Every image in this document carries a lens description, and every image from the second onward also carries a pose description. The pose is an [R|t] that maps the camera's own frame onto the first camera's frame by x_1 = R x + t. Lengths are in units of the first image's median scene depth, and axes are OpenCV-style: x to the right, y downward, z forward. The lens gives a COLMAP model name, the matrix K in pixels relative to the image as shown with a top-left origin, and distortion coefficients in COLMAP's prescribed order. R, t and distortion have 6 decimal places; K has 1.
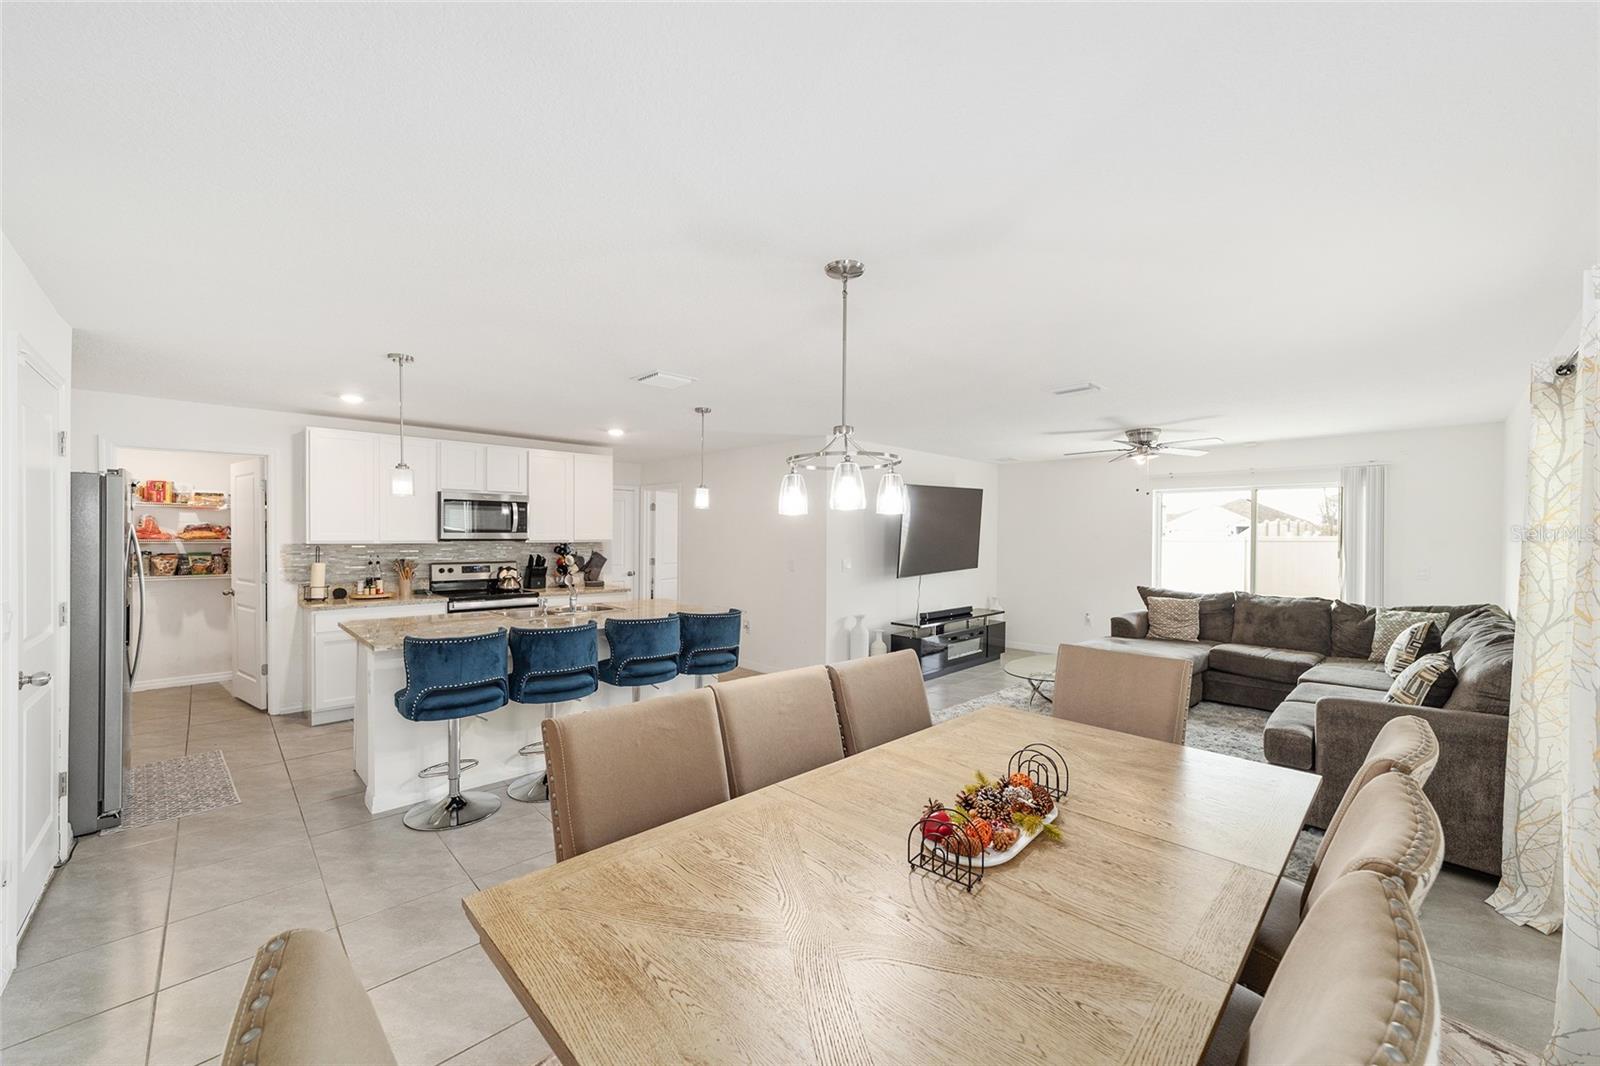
lens RADIAL K [[613.5, 0, 794.0], [0, 613.5, 539.8], [0, 0, 1]] dist [-0.013956, 0.006587]
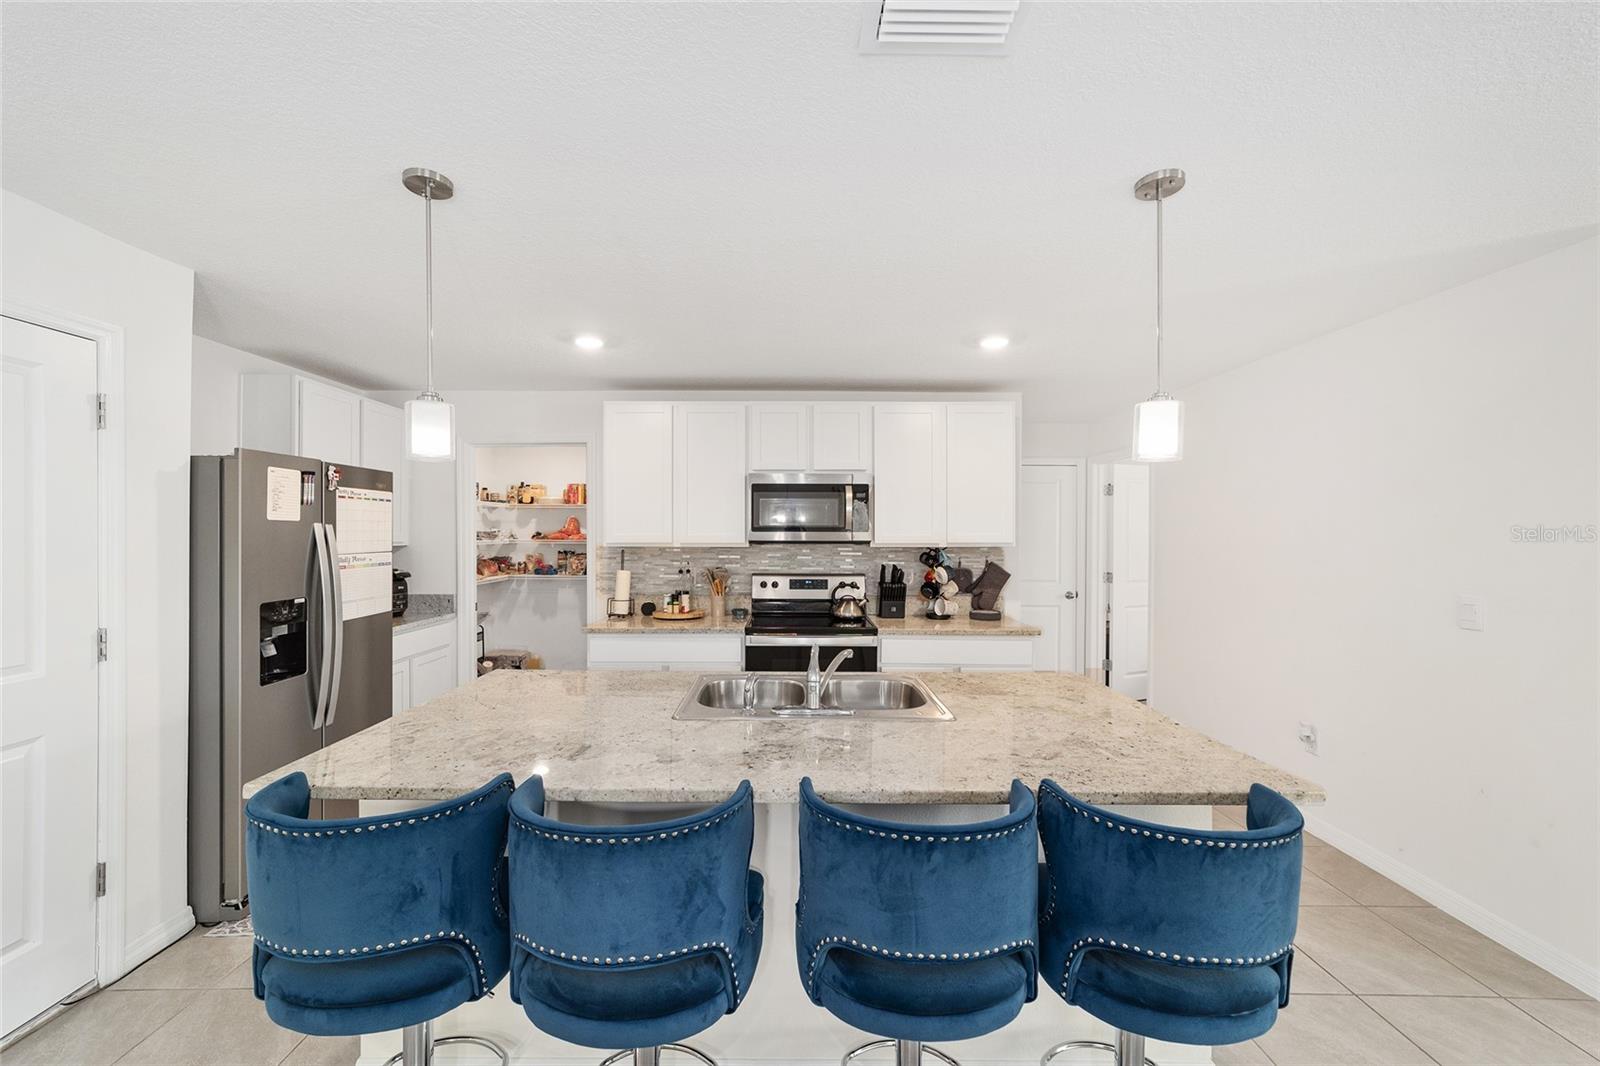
lens RADIAL K [[613.5, 0, 795.9], [0, 613.5, 533.4], [0, 0, 1]] dist [-0.013956, 0.006587]
pose [[0.722197, -0.003549, -0.691679, -0.046053], [-0.003379, 0.999957, -0.008659, -0.003938], [0.691680, 0.008590, 0.722153, 0.491217]]
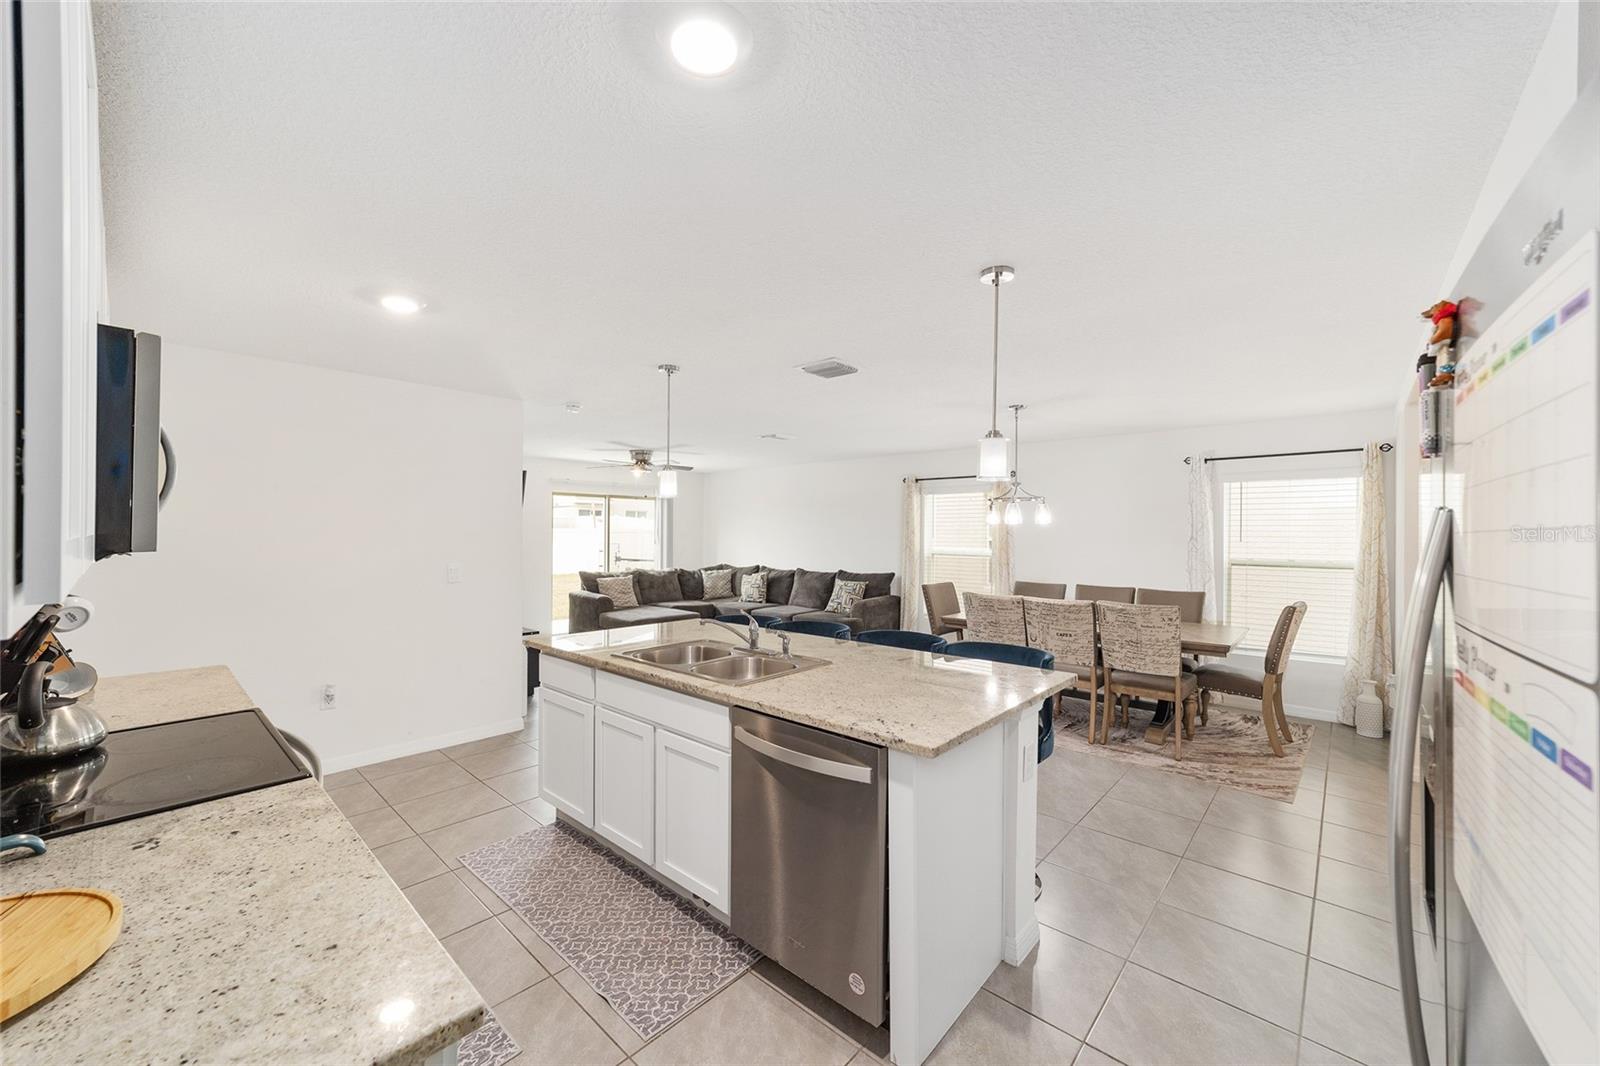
lens RADIAL K [[613.5, 0, 793.4], [0, 613.5, 531.4], [0, 0, 1]] dist [-0.013956, 0.006587]
pose [[-0.061740, -0.003721, 0.998085, -0.753740], [0.001008, 0.999992, 0.003791, -0.009319], [-0.998092, 0.001240, -0.061736, 0.730267]]
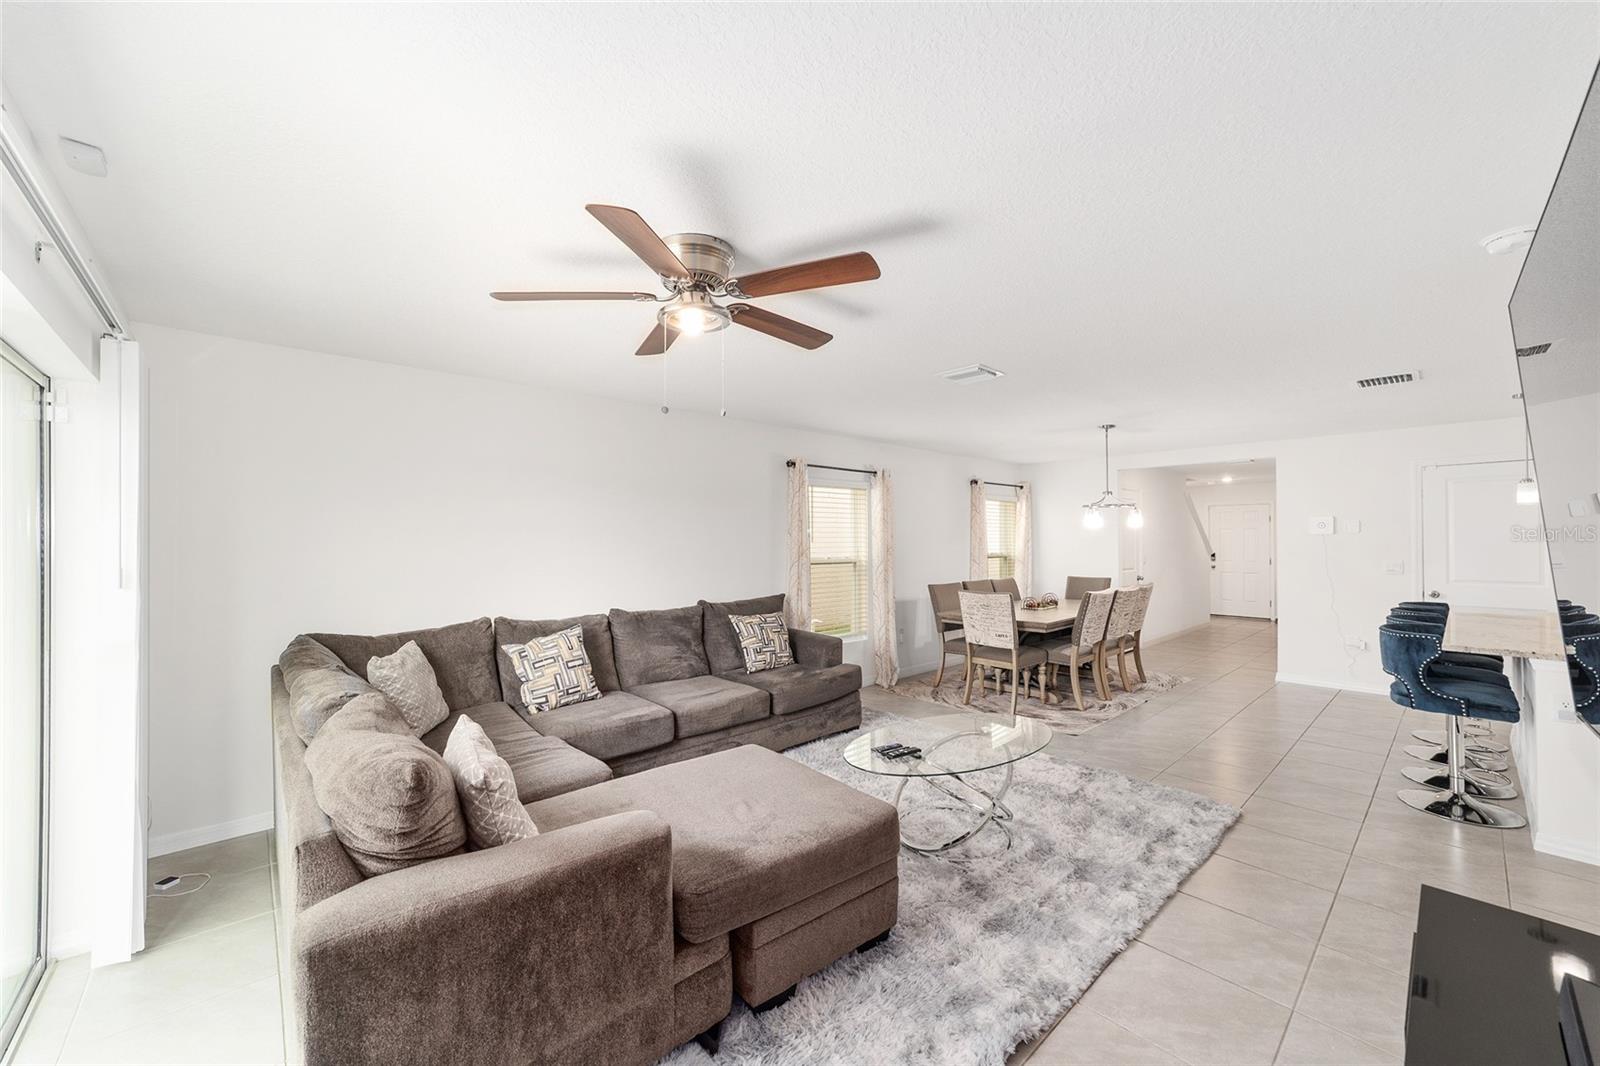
lens RADIAL K [[613.5, 0, 788.8], [0, 613.5, 535.4], [0, 0, 1]] dist [-0.013956, 0.006587]
pose [[-0.999496, 0.000735, 0.031738, 0.479340], [0.000423, 0.999951, -0.009851, 0.004454], [-0.031744, -0.009832, -0.999448, 1.337605]]
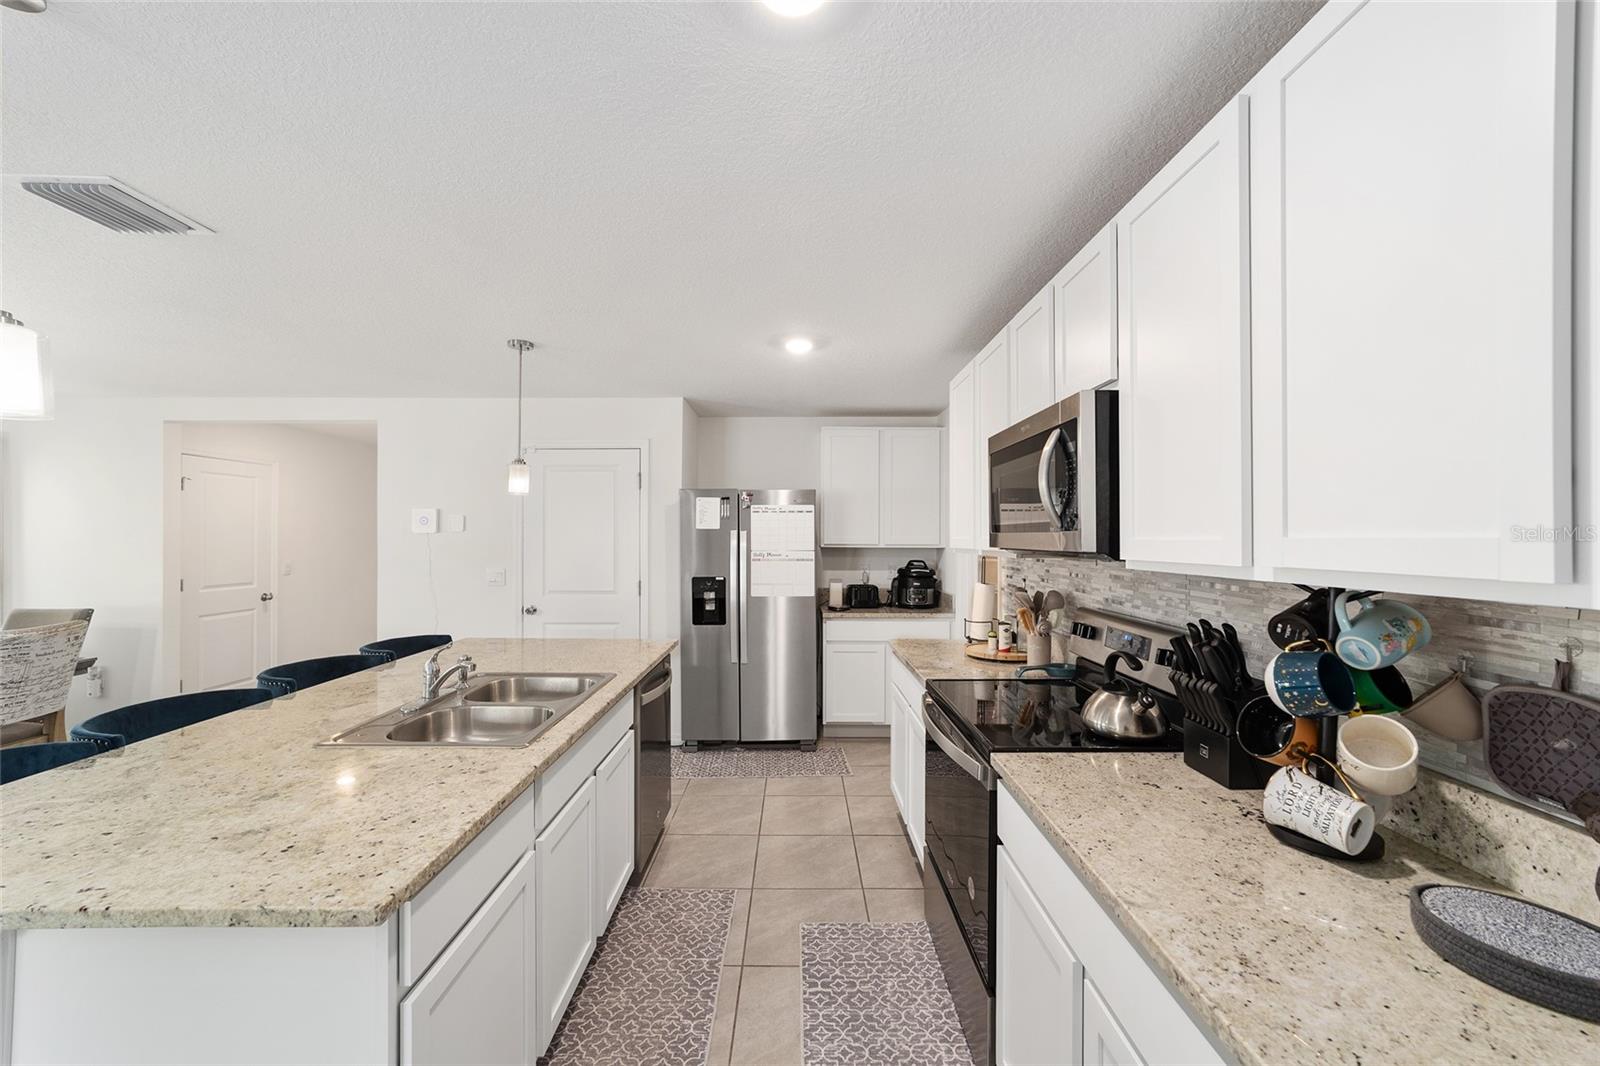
lens RADIAL K [[613.5, 0, 794.1], [0, 613.5, 534.1], [0, 0, 1]] dist [-0.013956, 0.006587]
pose [[-0.692438, -0.010507, -0.721401, -0.155734], [-0.012053, 0.999923, -0.002994, -0.008264], [0.721377, 0.006622, -0.692511, 1.117389]]
